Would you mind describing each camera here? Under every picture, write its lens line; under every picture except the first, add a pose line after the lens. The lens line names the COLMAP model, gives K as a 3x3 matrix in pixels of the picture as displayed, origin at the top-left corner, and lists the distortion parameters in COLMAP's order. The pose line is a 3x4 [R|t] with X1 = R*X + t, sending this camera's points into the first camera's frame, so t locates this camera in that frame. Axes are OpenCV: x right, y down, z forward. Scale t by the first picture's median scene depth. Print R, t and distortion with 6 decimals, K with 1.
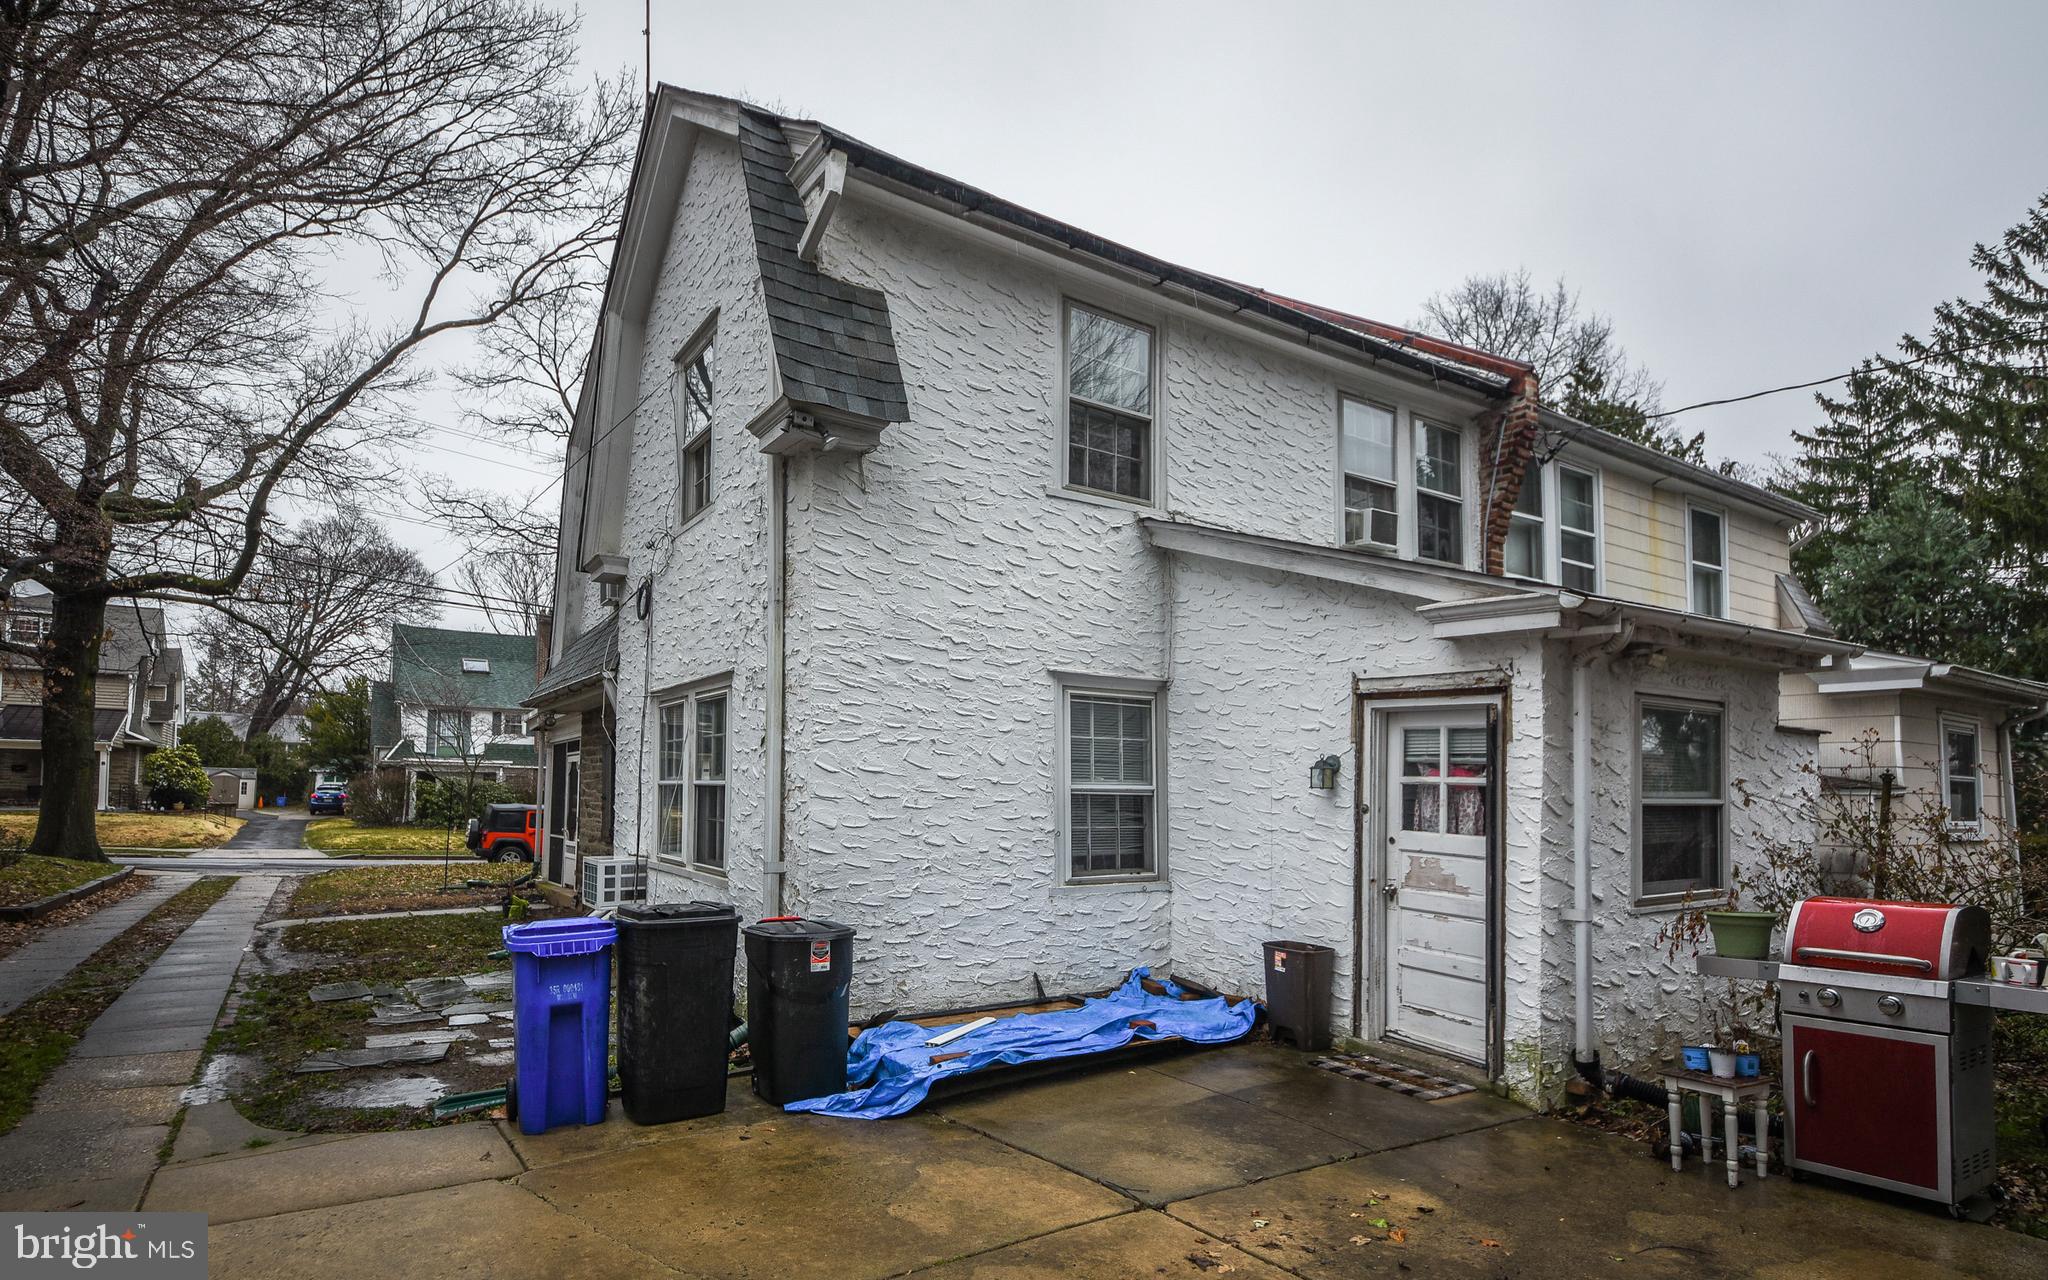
lens RADIAL K [[1009.5, 0, 1024.0], [0, 1009.5, 640.0], [0, 0, 1]] dist [0.029384, -0.029495]
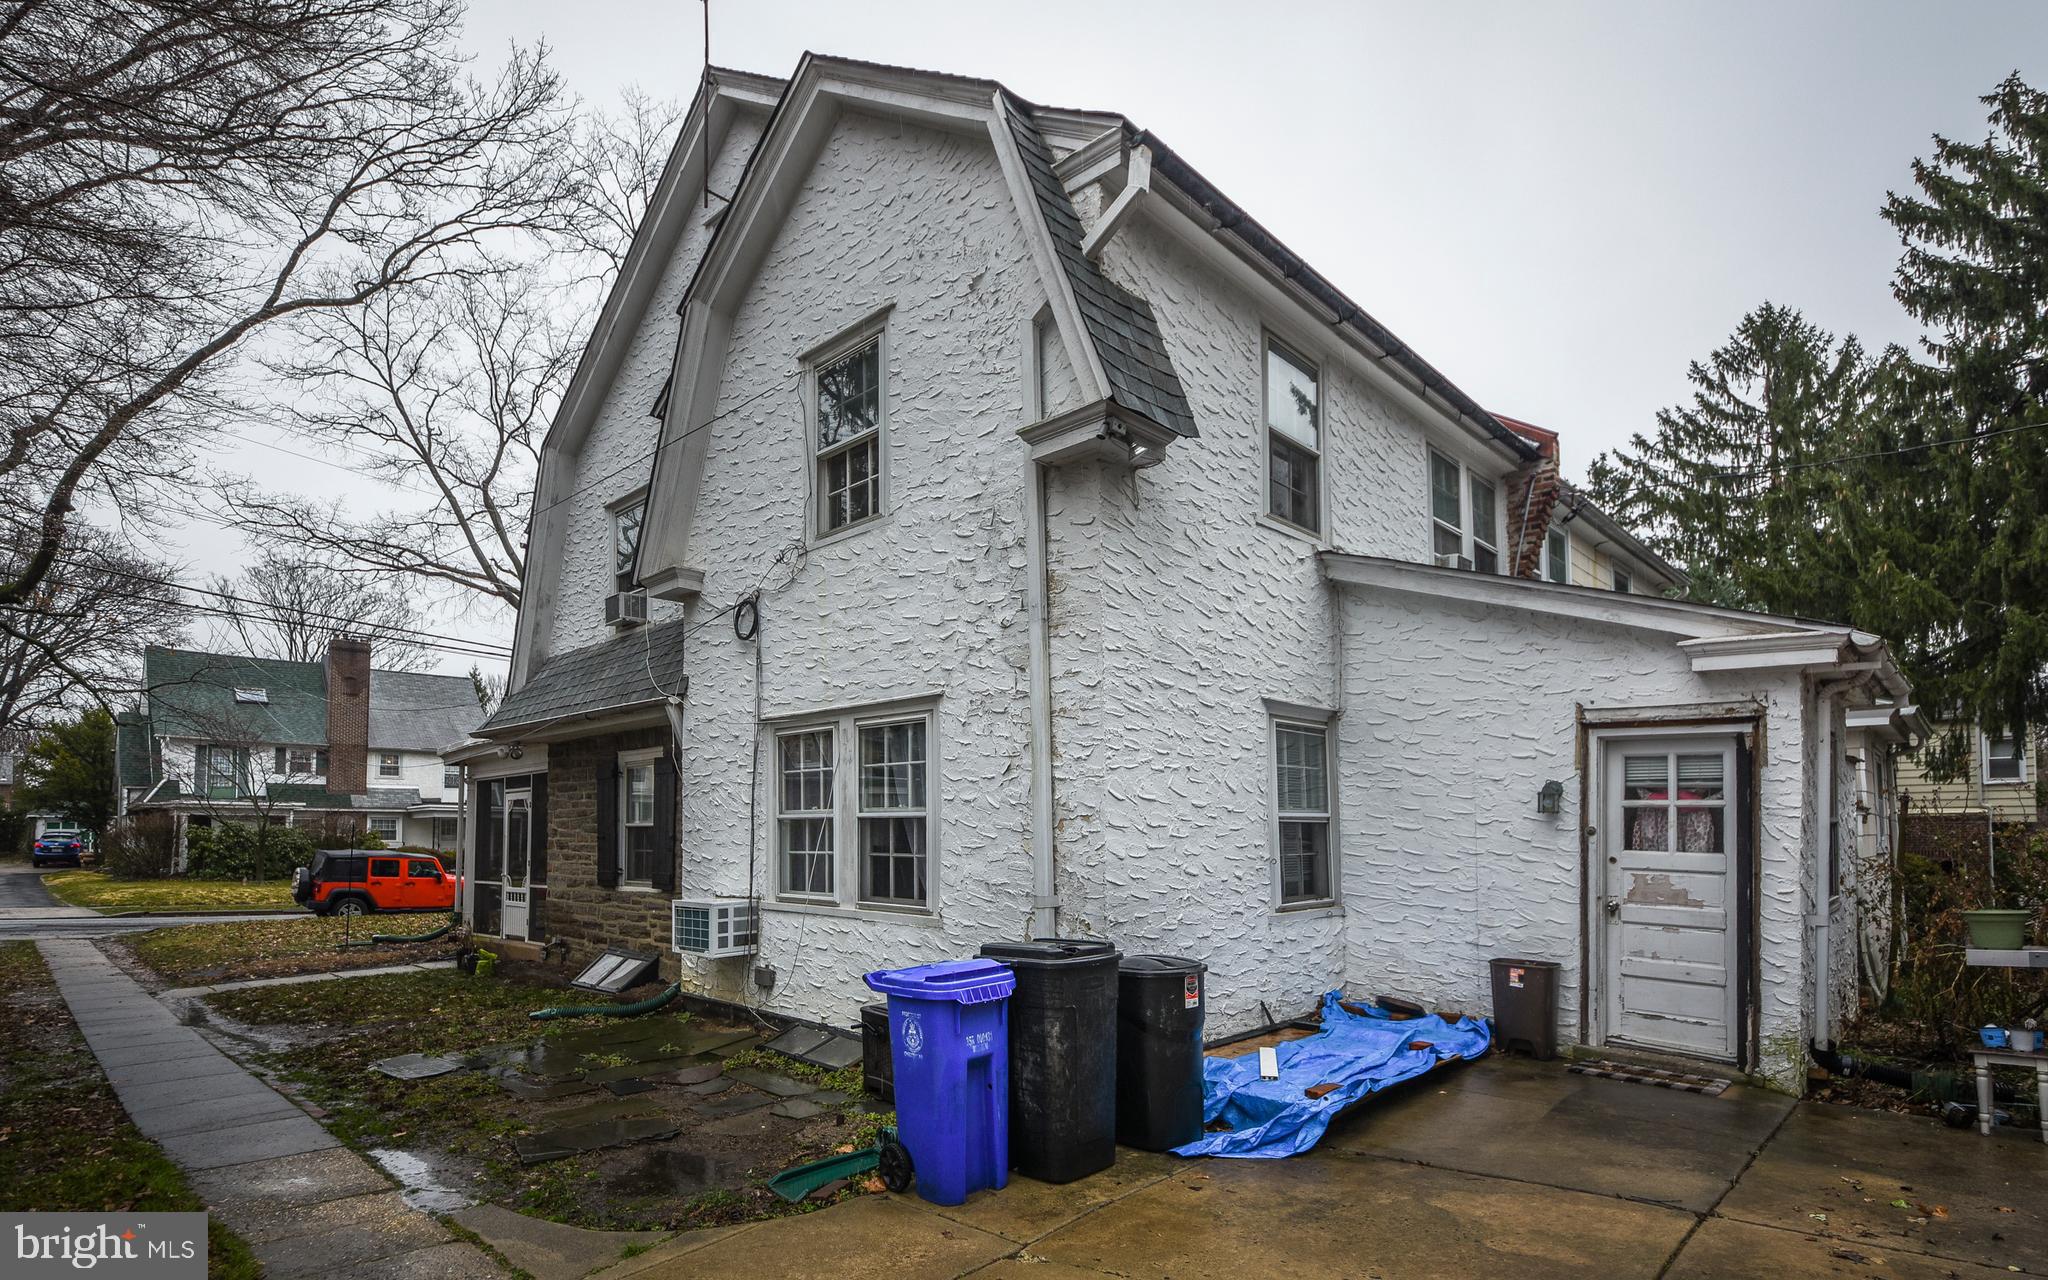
lens RADIAL K [[986.8, 0, 1031.4], [0, 986.8, 686.6], [0, 0, 1]] dist [0.025624, -0.026359]
pose [[0.976627, 0.016507, 0.214305, -0.427672], [-0.017664, 0.999838, 0.003485, 0.019946], [-0.214213, -0.007189, 0.976761, 0.098604]]
